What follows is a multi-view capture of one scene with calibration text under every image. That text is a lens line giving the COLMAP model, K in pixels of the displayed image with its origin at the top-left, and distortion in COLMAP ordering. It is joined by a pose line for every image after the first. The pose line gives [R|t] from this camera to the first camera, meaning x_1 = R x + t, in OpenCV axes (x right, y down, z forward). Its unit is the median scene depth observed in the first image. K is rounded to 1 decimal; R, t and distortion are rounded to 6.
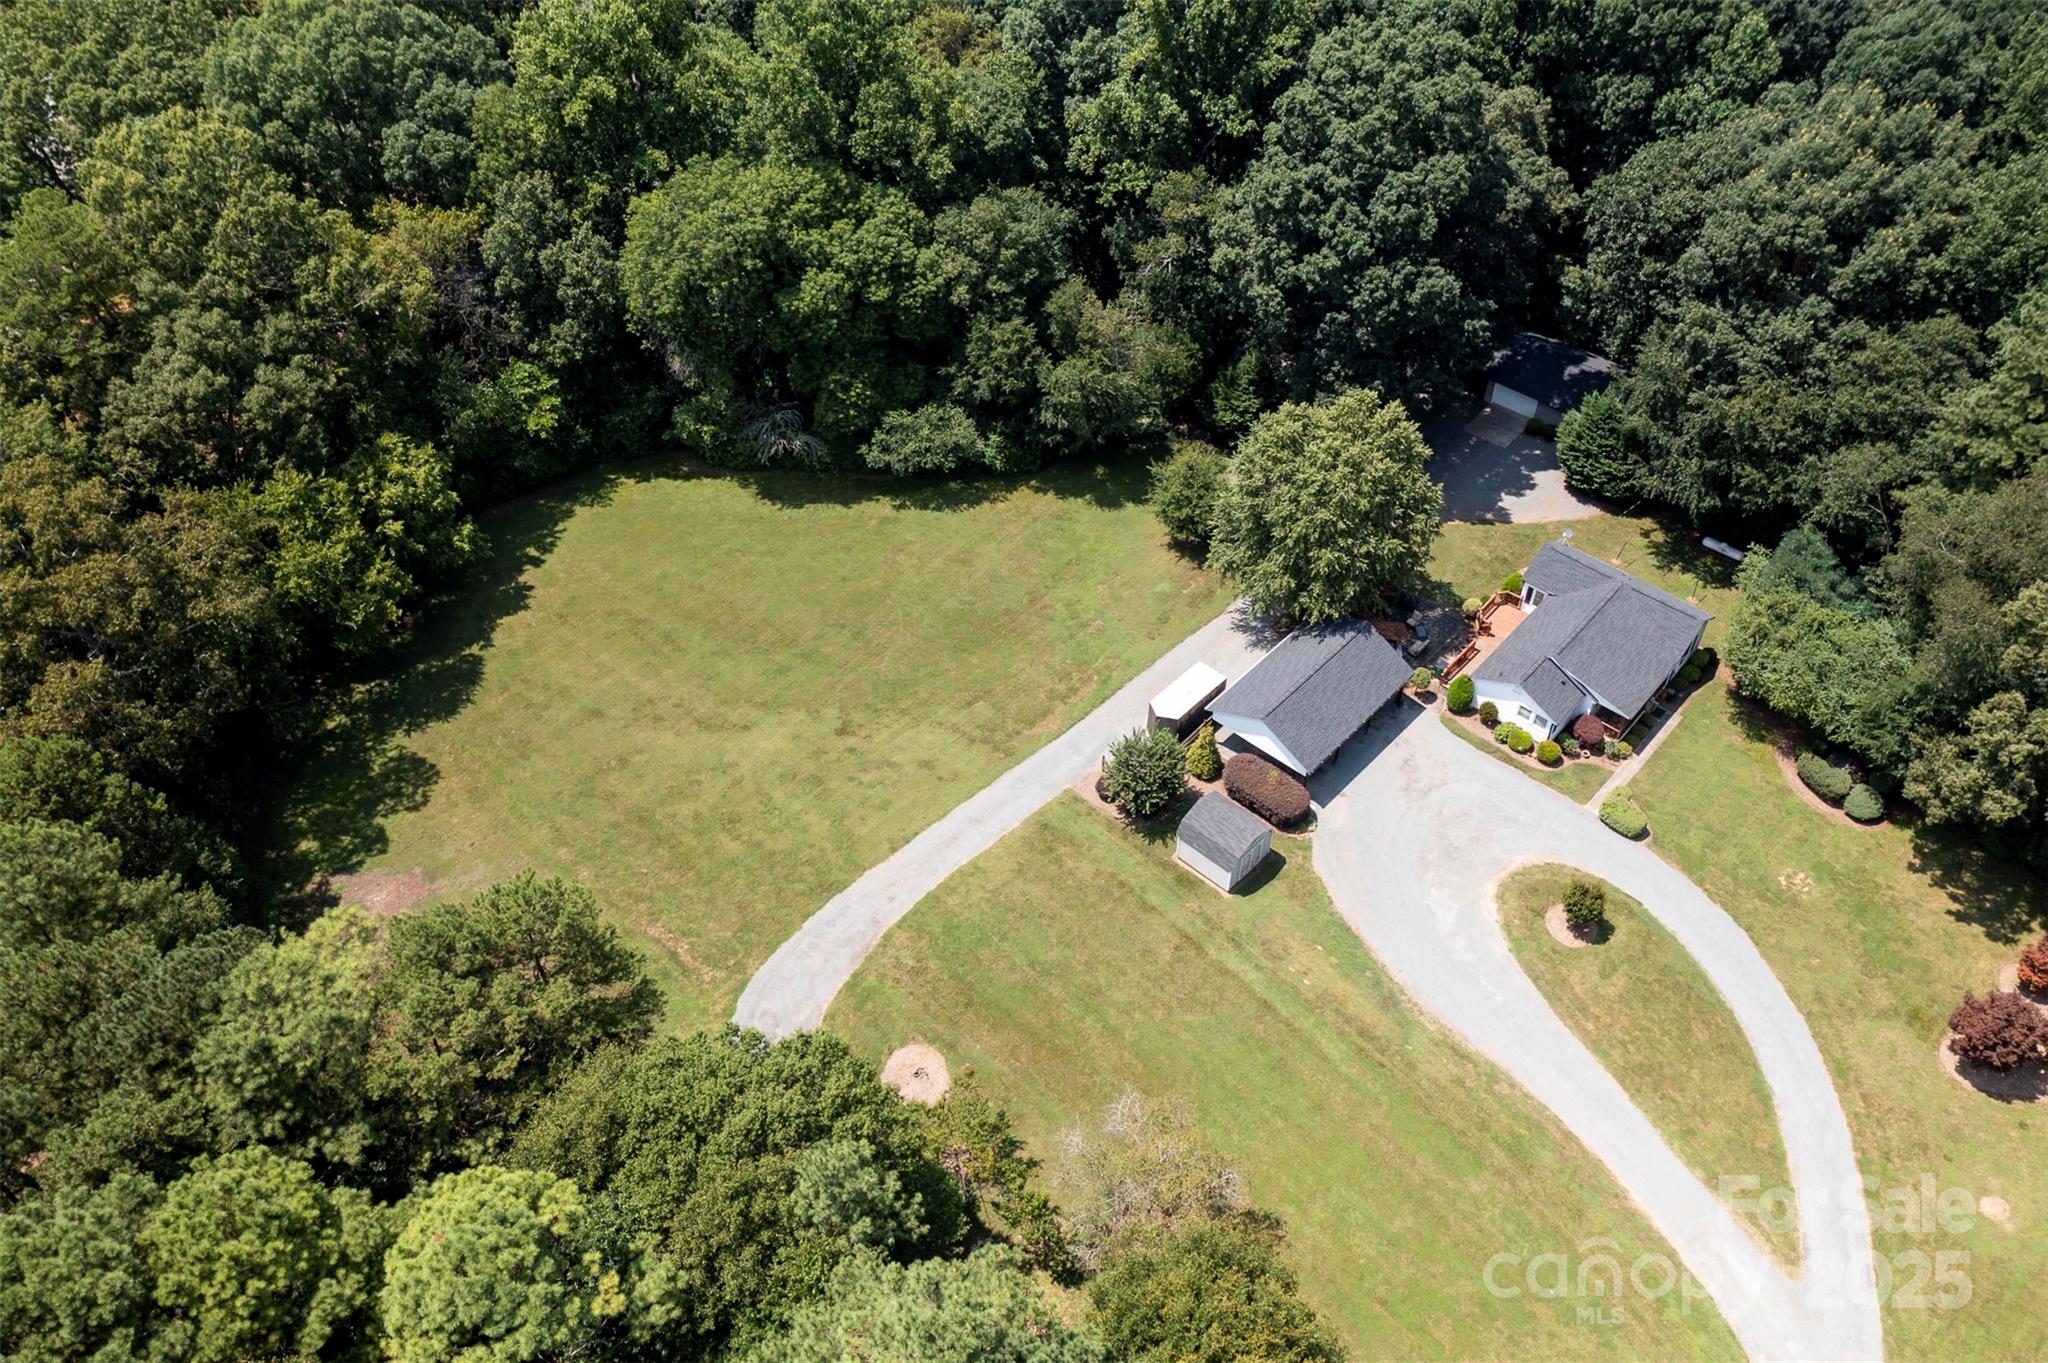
lens RADIAL K [[1631.6, 0, 1027.3], [0, 1631.6, 676.1], [0, 0, 1]] dist [-0.002821, 0.004791]
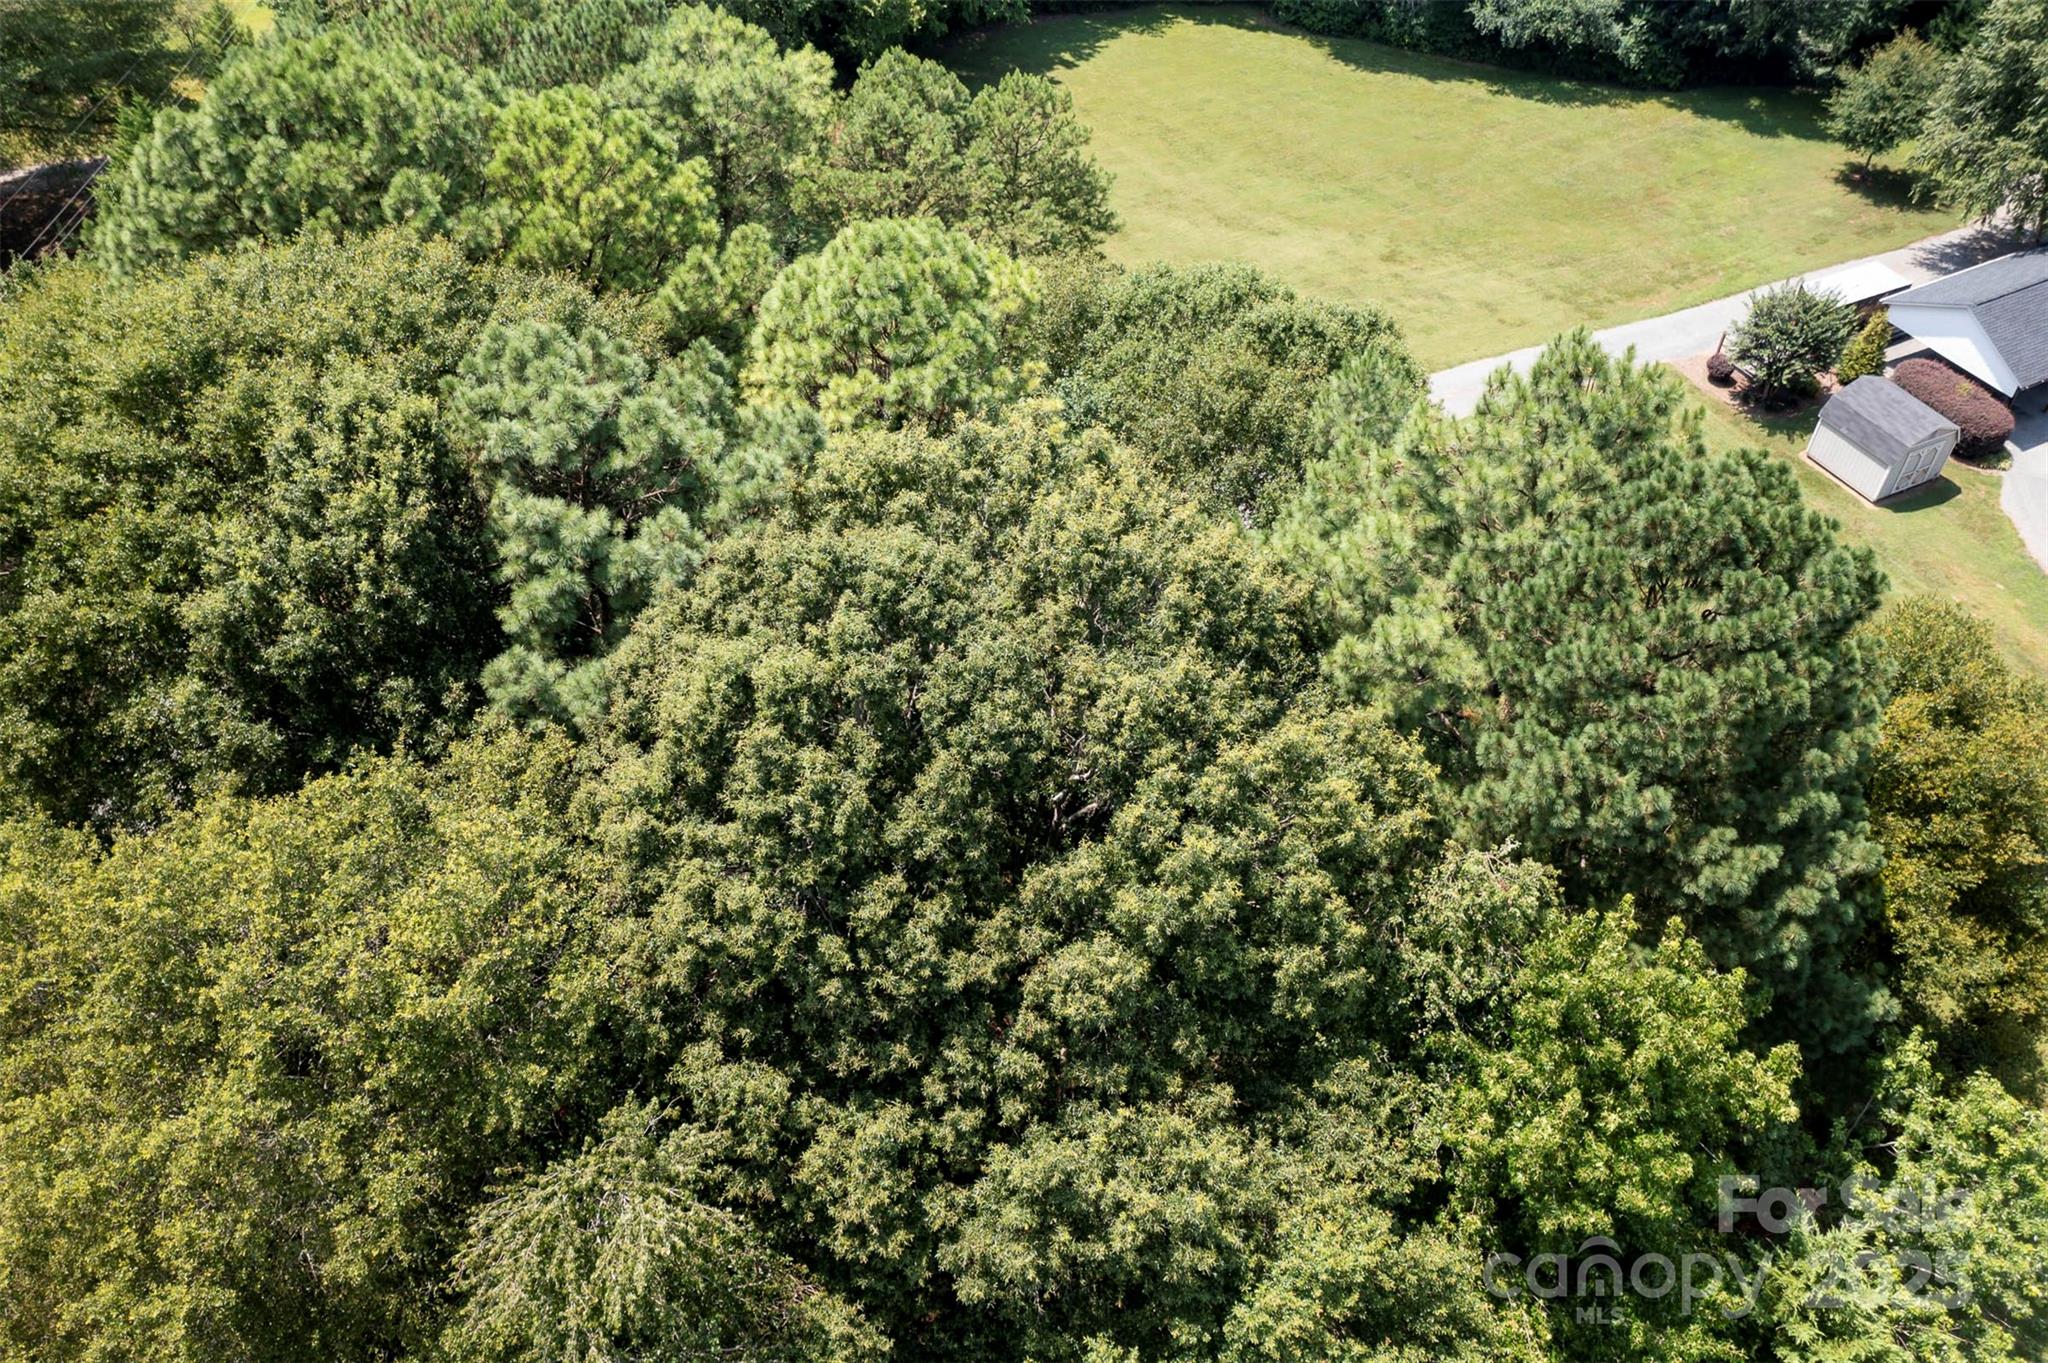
lens RADIAL K [[1631.6, 0, 1023.7], [0, 1631.6, 669.8], [0, 0, 1]] dist [-0.002821, 0.004791]
pose [[0.939687, 0.241927, -0.241783, -0.036862], [-0.244528, 0.969443, 0.019662, 0.251386], [0.239152, 0.040646, 0.970131, 0.171938]]
